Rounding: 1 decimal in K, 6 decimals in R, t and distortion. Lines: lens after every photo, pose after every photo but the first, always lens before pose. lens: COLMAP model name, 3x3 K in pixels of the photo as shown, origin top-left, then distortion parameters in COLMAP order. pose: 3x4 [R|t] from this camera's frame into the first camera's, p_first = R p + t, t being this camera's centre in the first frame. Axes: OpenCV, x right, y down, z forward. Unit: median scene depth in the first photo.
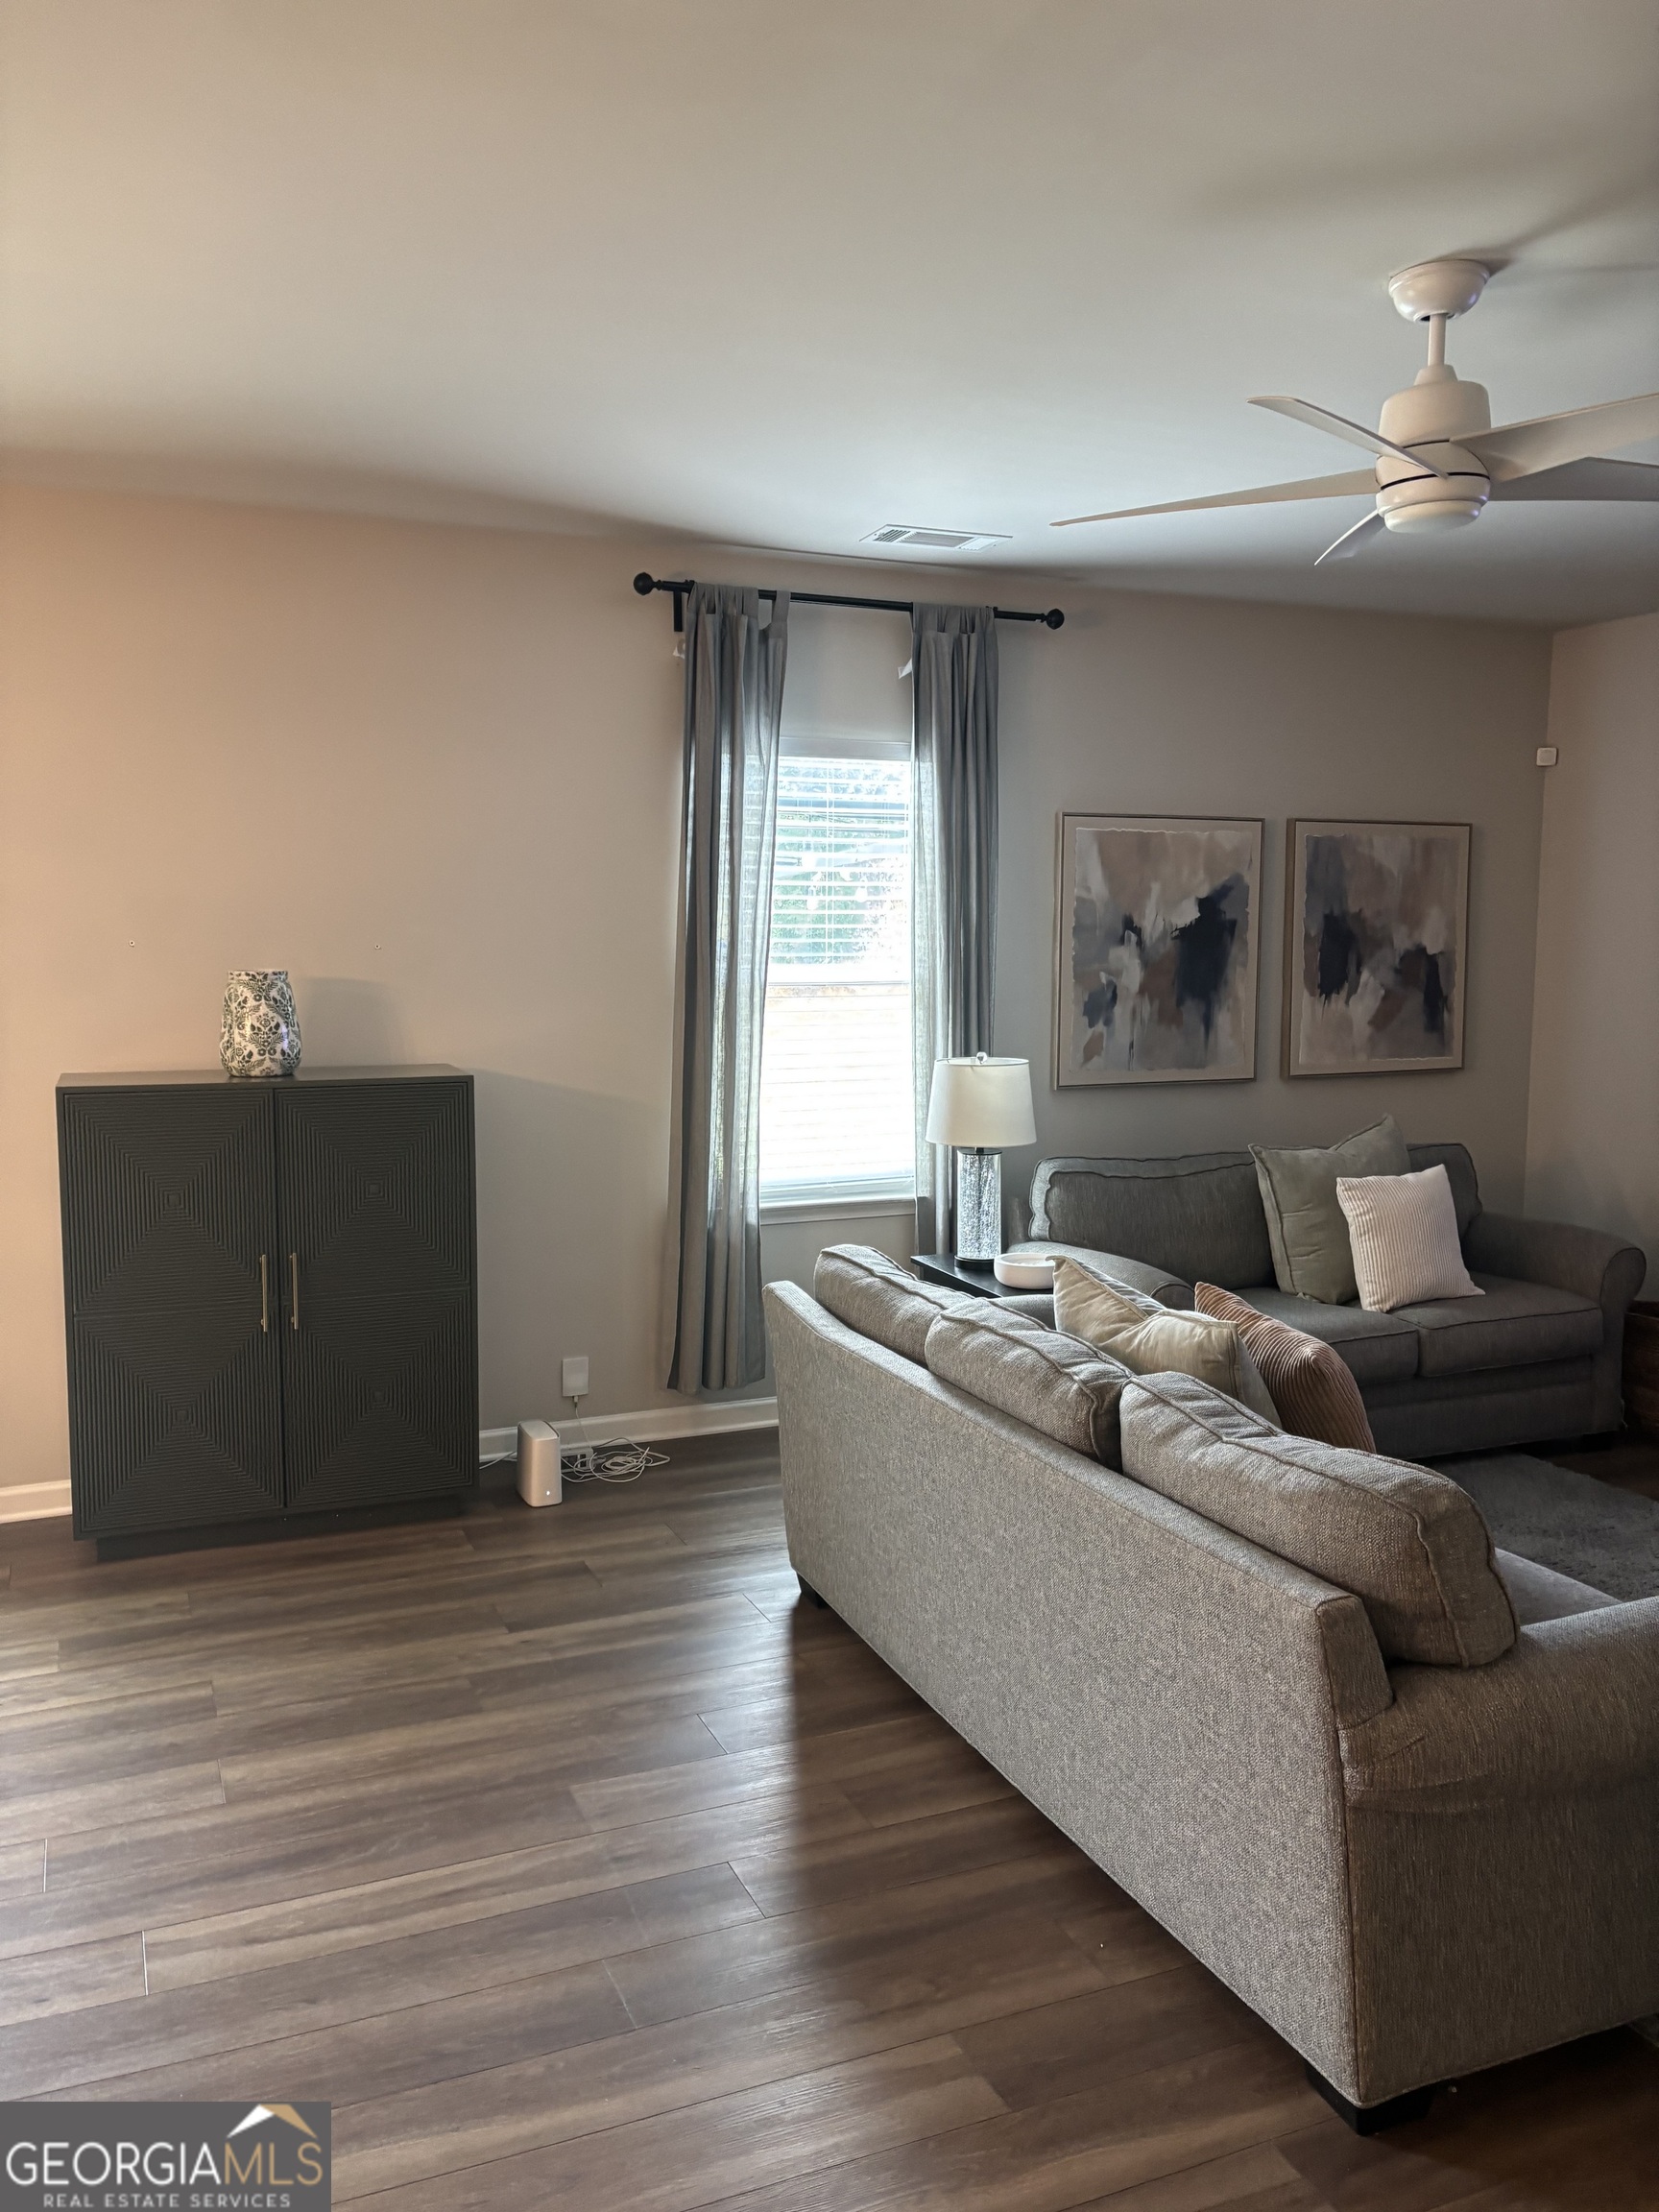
lens RADIAL K [[1645.5, 0, 783.8], [0, 1645.5, 1099.8], [0, 0, 1]] dist [0.047235, -0.053314]
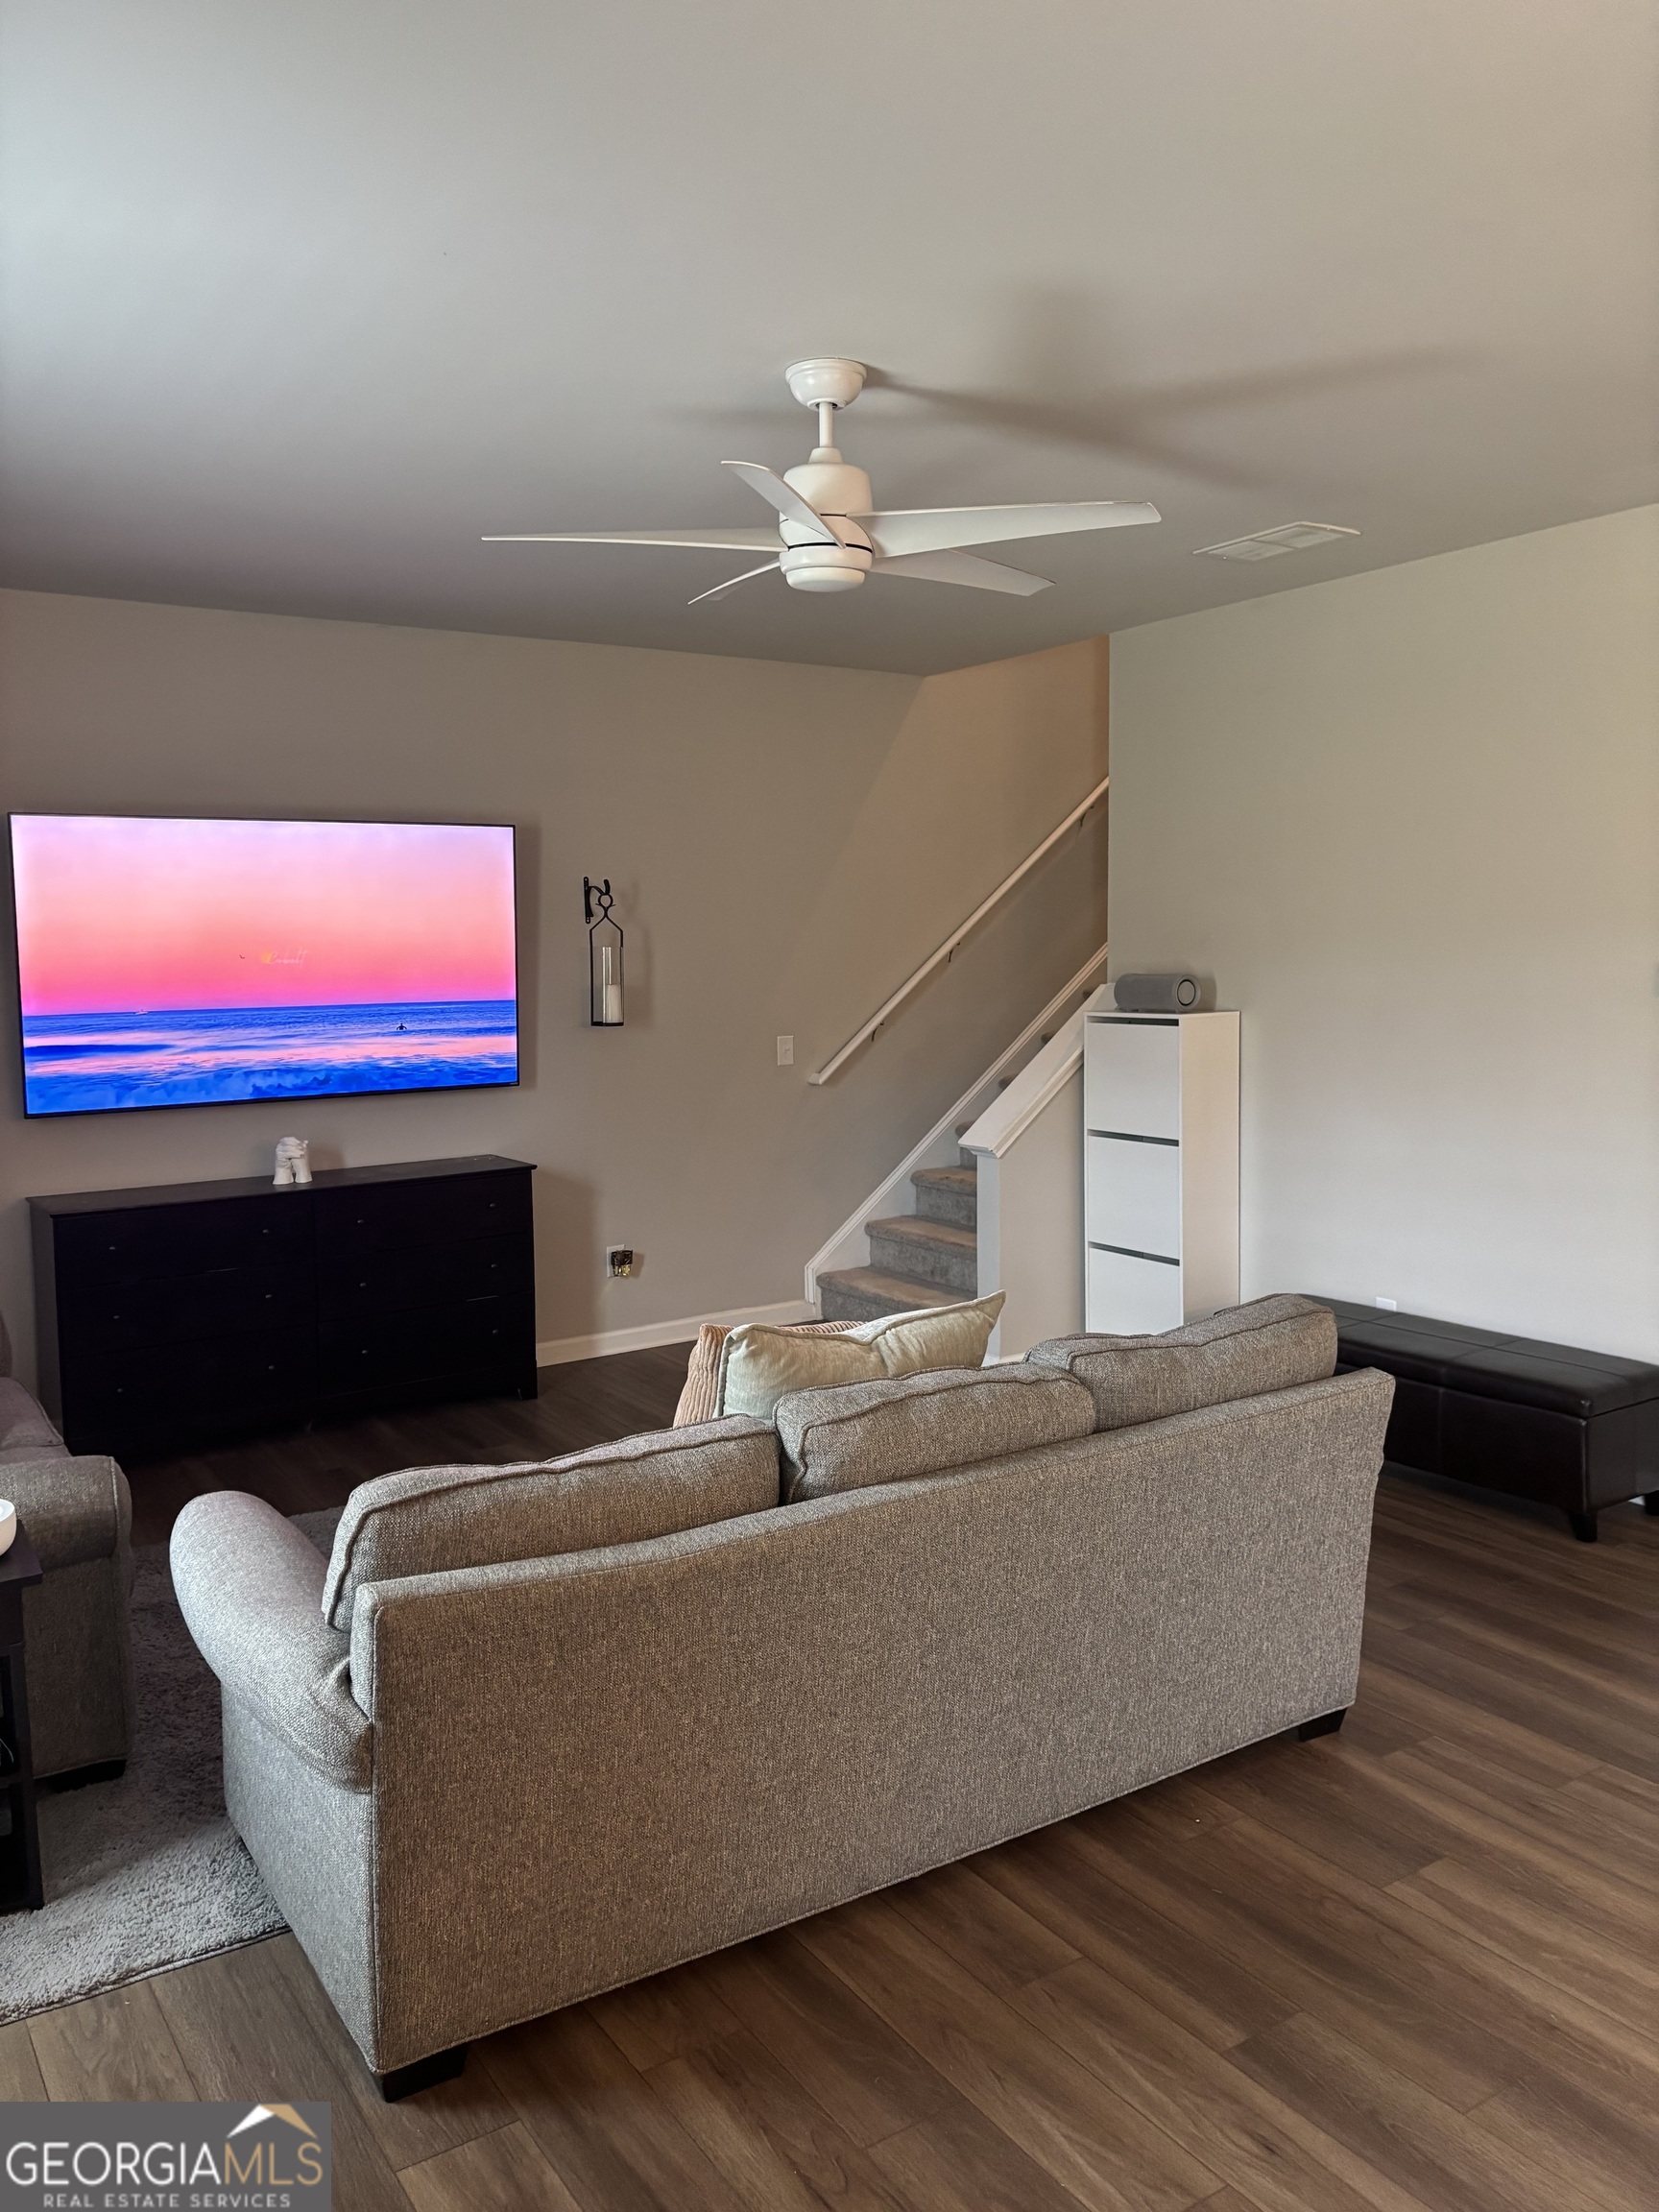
lens RADIAL K [[1645.5, 0, 783.8], [0, 1645.5, 1099.8], [0, 0, 1]] dist [0.047235, -0.053314]
pose [[-0.156109, -0.104407, 0.982206, -0.808954], [0.122300, 0.984703, 0.124111, -0.154467], [-0.980139, 0.139499, -0.140952, 1.319407]]
